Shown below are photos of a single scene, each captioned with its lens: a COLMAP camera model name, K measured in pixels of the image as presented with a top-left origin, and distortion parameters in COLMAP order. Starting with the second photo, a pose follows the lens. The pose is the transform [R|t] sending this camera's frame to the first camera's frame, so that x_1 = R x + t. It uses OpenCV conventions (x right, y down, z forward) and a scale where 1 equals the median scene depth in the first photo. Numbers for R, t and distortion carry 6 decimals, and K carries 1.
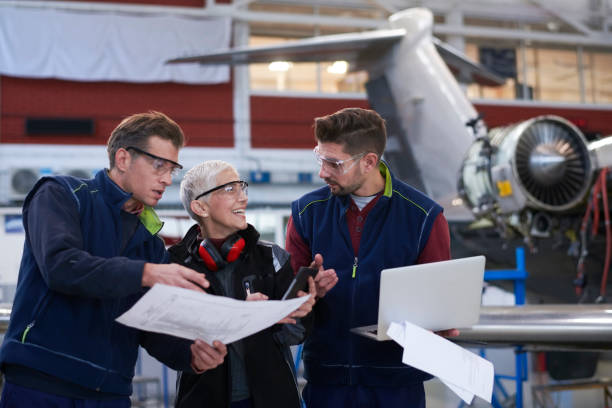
lens RADIAL K [[1028.4, 0, 302.4], [0, 1028.4, 204.1], [0, 0, 1]] dist [-0.156107, 0.000000]
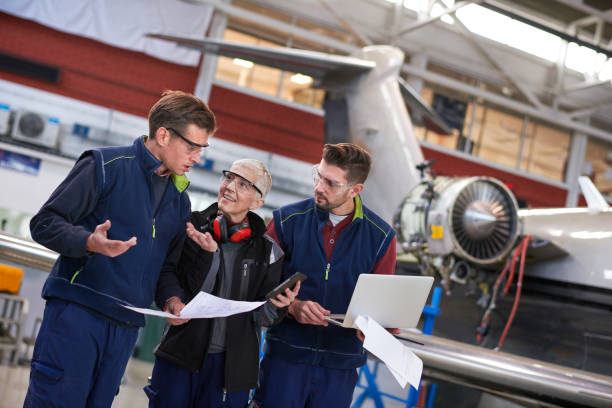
lens RADIAL K [[1028.4, 0, 301.9], [0, 1028.4, 209.0], [0, 0, 1]] dist [-0.156107, 0.000000]
pose [[0.966925, 0.240790, 0.084123, -0.040268], [-0.241194, 0.970461, -0.005481, 0.001565], [-0.082958, -0.014990, 0.996440, -0.086410]]
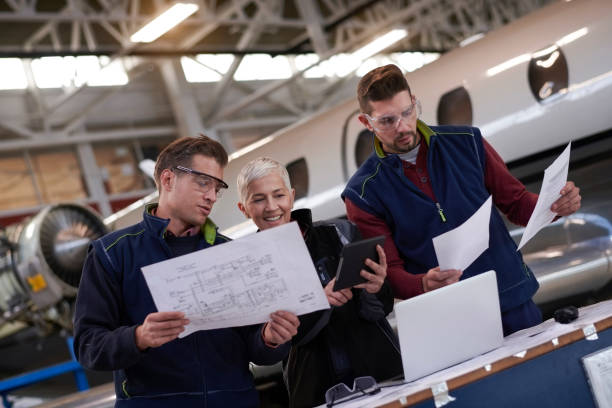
lens RADIAL K [[1028.4, 0, 299.9], [0, 1028.4, 199.3], [0, 0, 1]] dist [-0.156107, 0.000000]
pose [[0.828726, -0.176724, 0.531020, -0.086741], [0.240164, 0.969327, -0.052213, 0.016747], [-0.505505, 0.170802, 0.845749, 0.050492]]
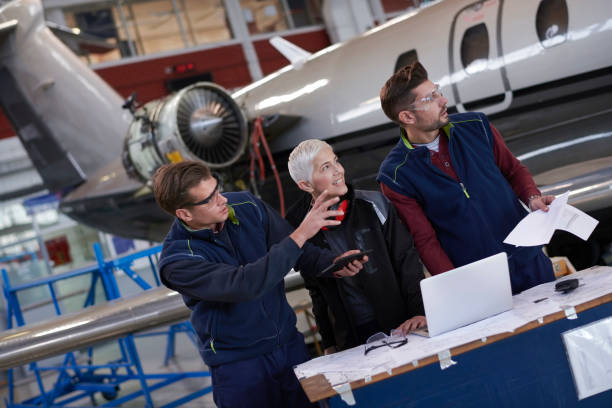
lens RADIAL K [[1028.4, 0, 303.5], [0, 1028.4, 206.6], [0, 0, 1]] dist [-0.156107, 0.000000]
pose [[0.897862, -0.249628, 0.362671, -0.081448], [0.227667, 0.968293, 0.102844, -0.044139], [-0.376844, -0.009772, 0.926225, -0.051487]]
